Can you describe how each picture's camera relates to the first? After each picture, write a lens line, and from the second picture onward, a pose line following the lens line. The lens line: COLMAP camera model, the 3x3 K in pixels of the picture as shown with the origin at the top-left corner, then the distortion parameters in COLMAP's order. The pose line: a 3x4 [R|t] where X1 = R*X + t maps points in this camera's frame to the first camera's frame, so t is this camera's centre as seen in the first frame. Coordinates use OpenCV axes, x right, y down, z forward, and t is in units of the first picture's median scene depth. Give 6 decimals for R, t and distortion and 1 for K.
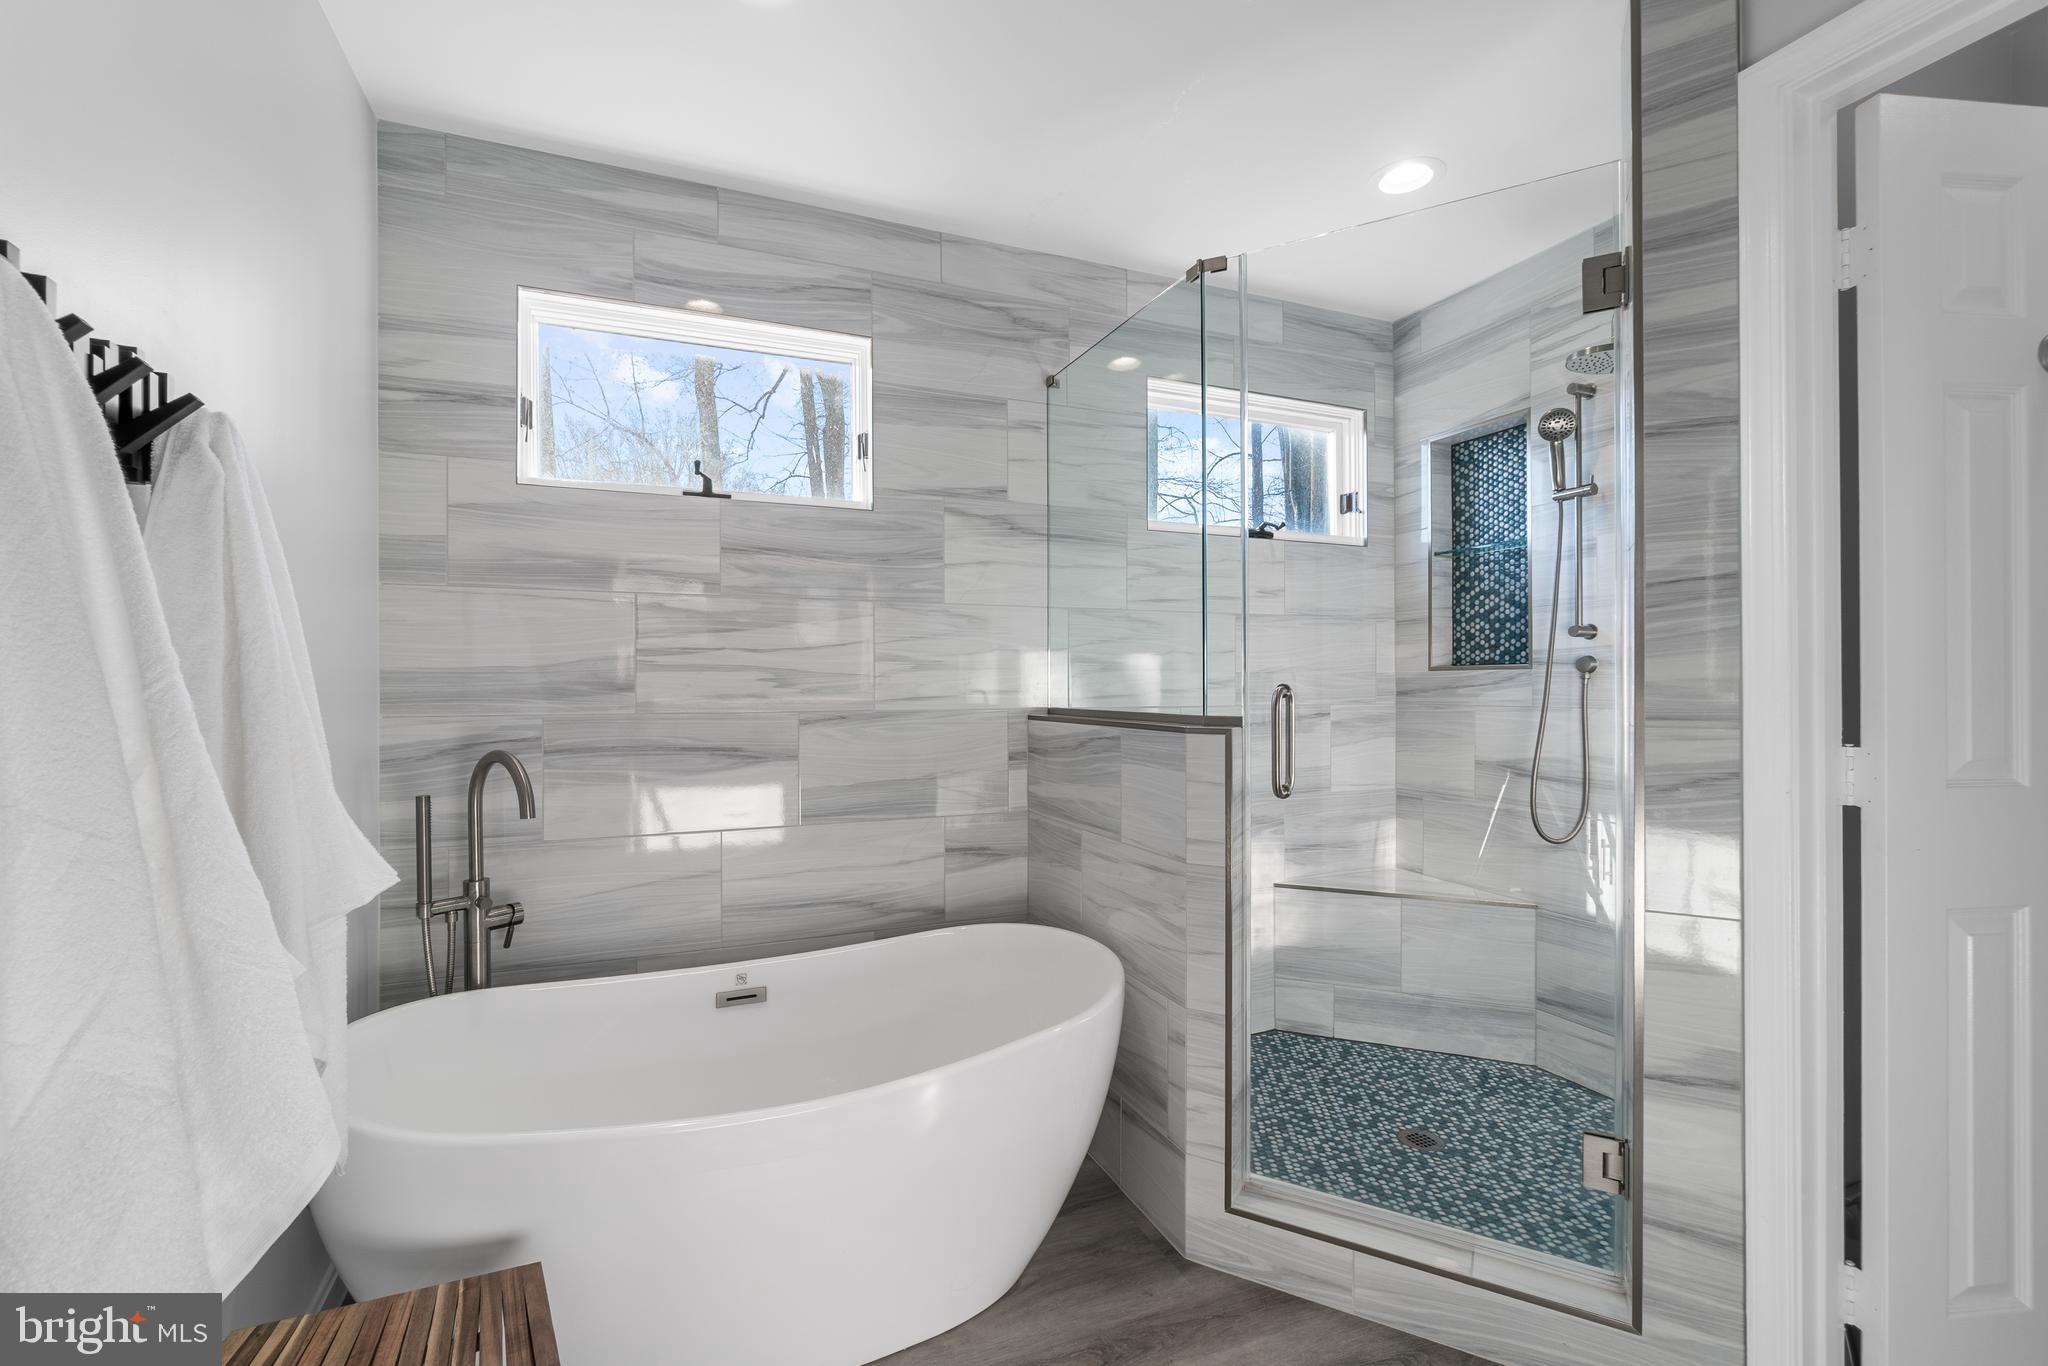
lens RADIAL K [[896.3, 0, 1022.9], [0, 896.3, 687.1], [0, 0, 1]] dist [0.000030, -0.000265]
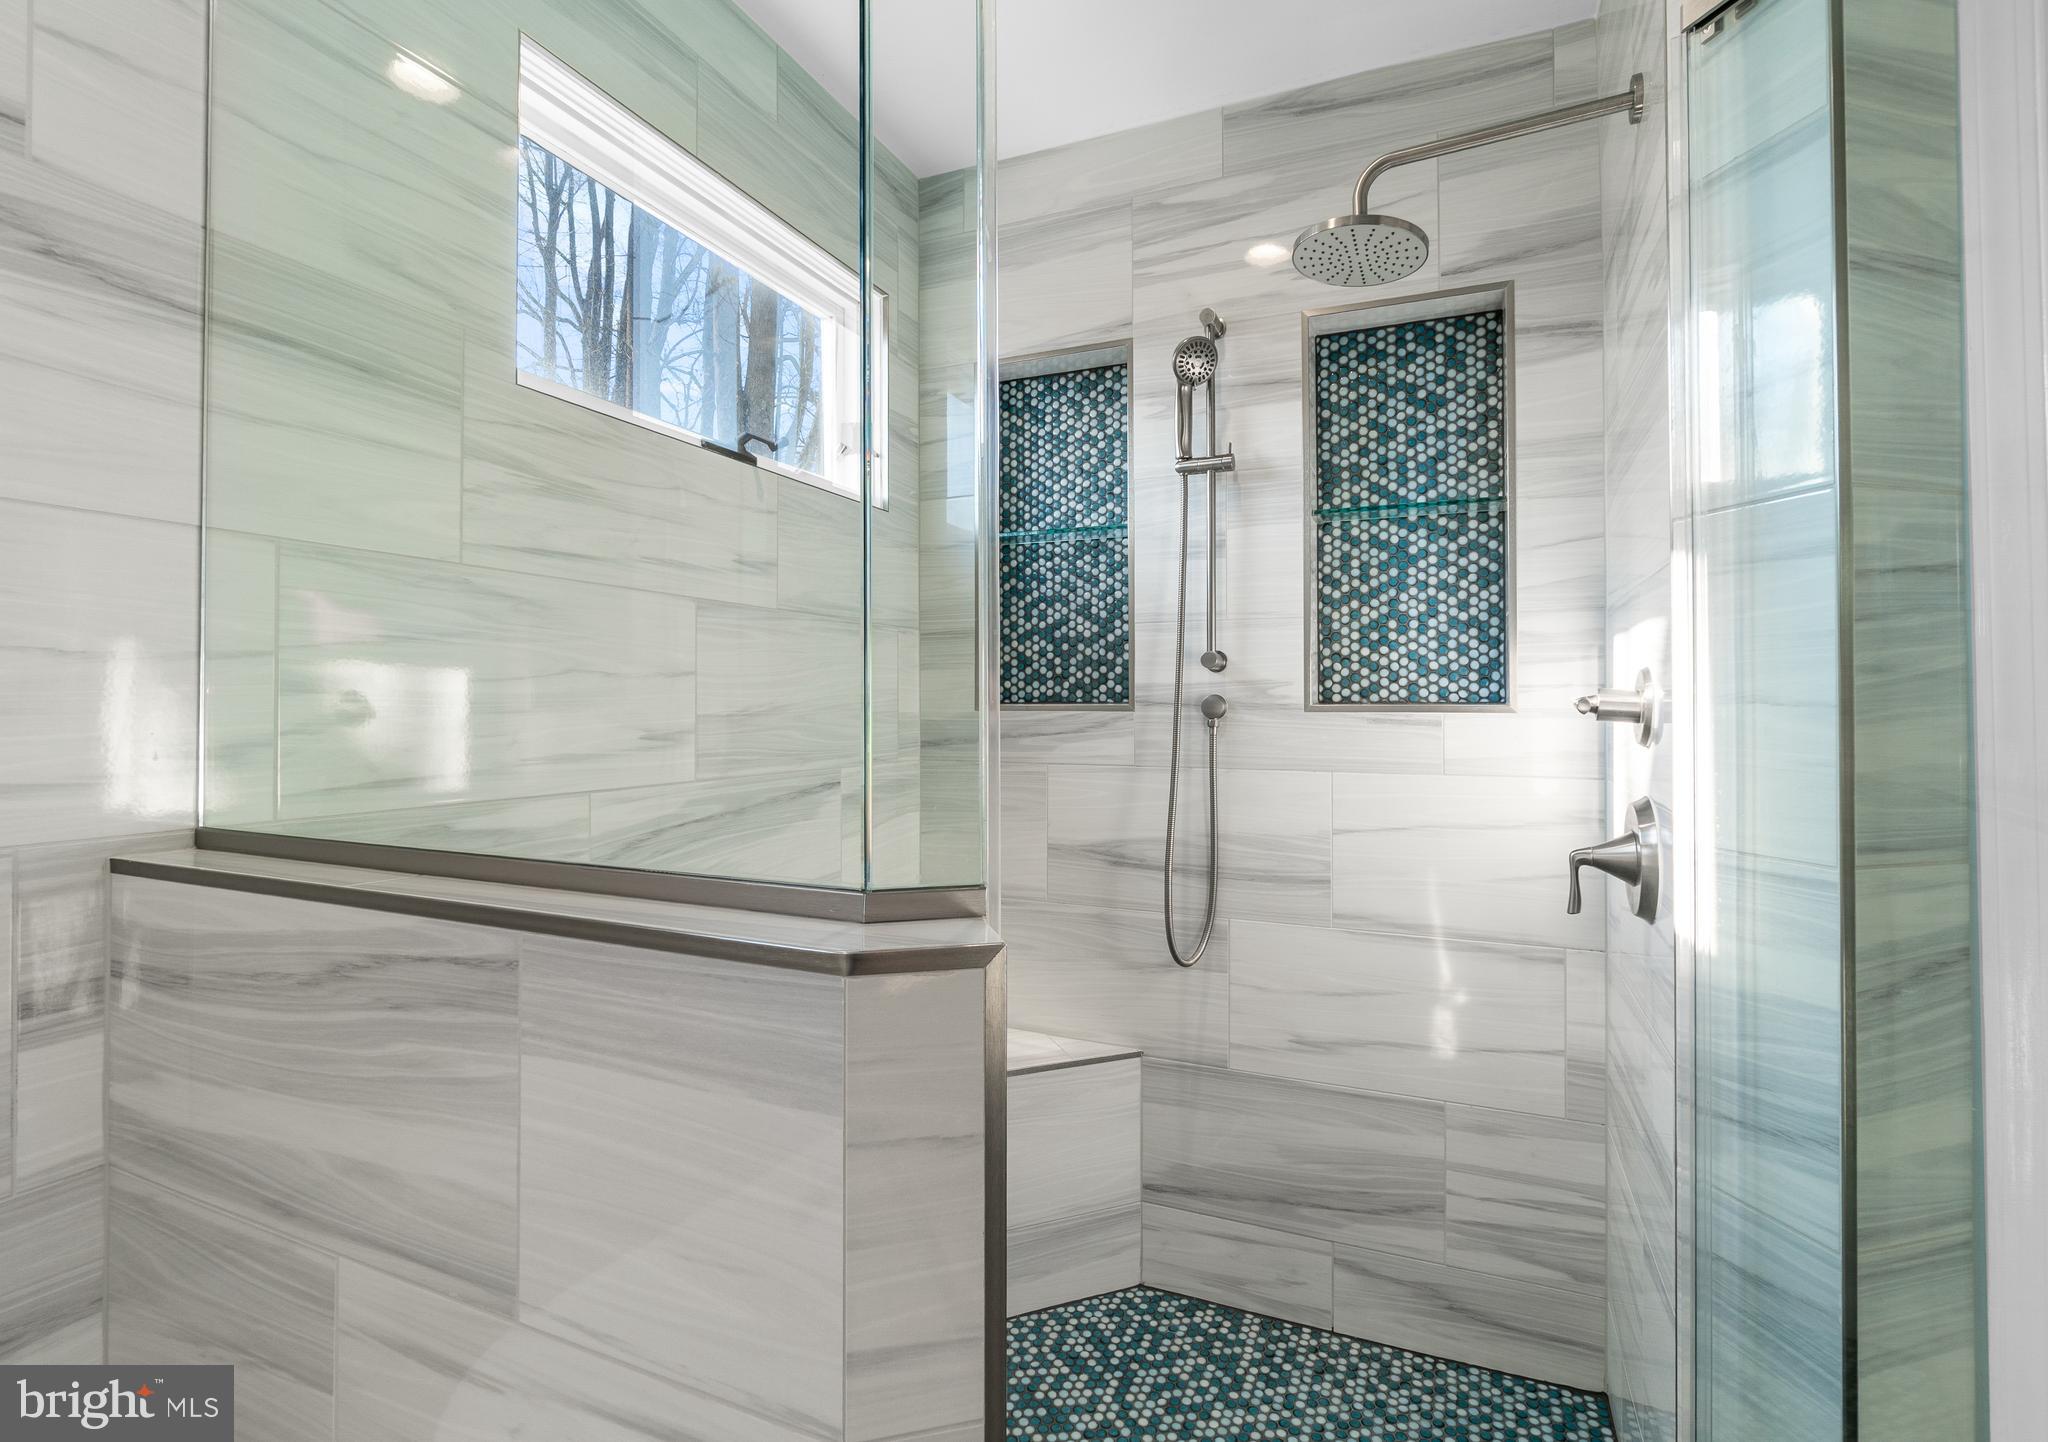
lens RADIAL K [[935.5, 0, 1052.3], [0, 935.5, 699.2], [0, 0, 1]] dist [-0.005625, -0.000799]
pose [[0.722605, 0.010428, 0.691183, 0.017265], [-0.003996, 0.999933, -0.010908, -0.020514], [-0.691250, 0.005120, 0.722598, 0.489256]]
